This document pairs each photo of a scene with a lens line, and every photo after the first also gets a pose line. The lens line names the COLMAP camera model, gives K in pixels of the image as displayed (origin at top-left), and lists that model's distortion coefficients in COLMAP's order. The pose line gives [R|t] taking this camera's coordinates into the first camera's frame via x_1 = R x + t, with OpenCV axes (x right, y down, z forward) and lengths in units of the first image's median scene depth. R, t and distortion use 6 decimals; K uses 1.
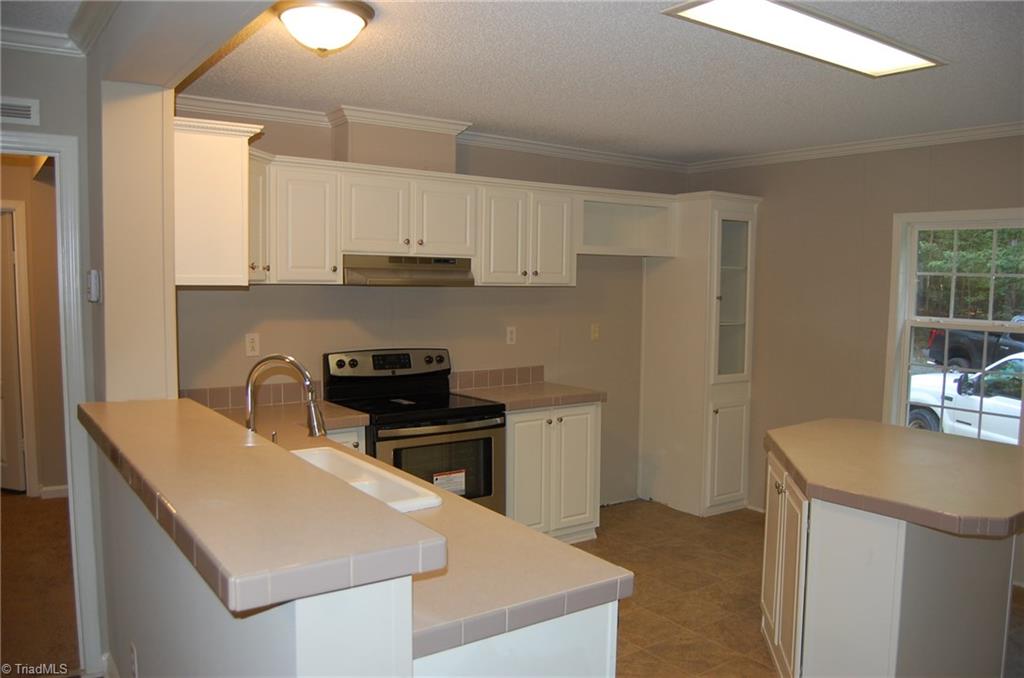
lens RADIAL K [[801.2, 0, 525.8], [0, 801.2, 342.6], [0, 0, 1]] dist [-0.066389, 0.011975]
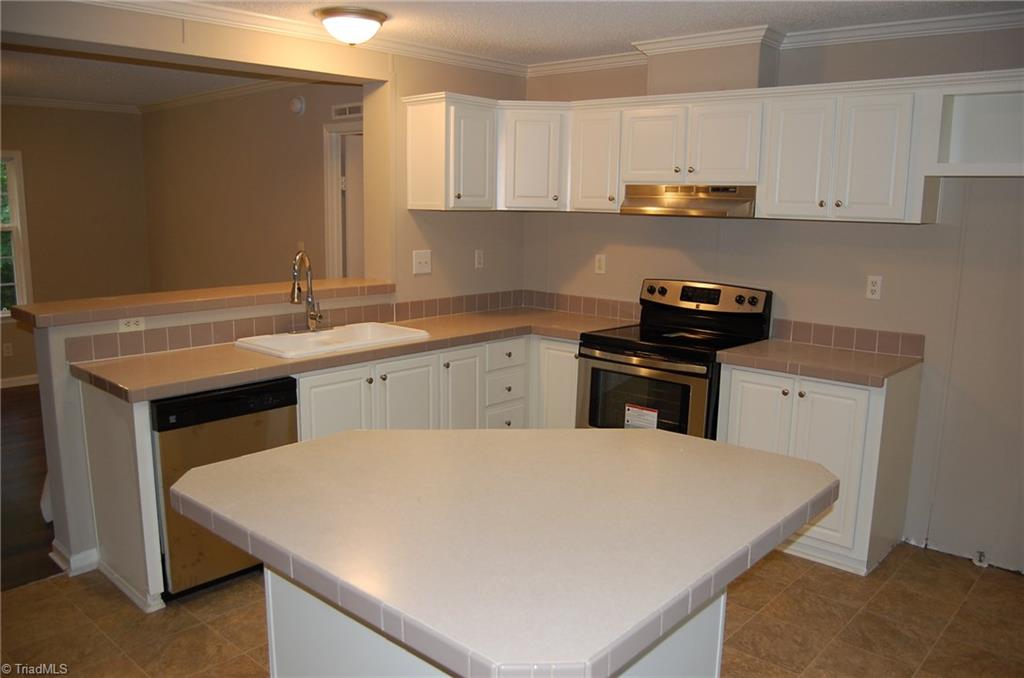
lens RADIAL K [[778.8, 0, 493.7], [0, 778.8, 339.8], [0, 0, 1]] dist [-0.071133, -0.003976]
pose [[0.199911, 0.158690, -0.966878, 0.717197], [-0.093783, 0.985366, 0.142334, -0.034026], [0.975316, 0.062223, 0.211867, 0.572792]]
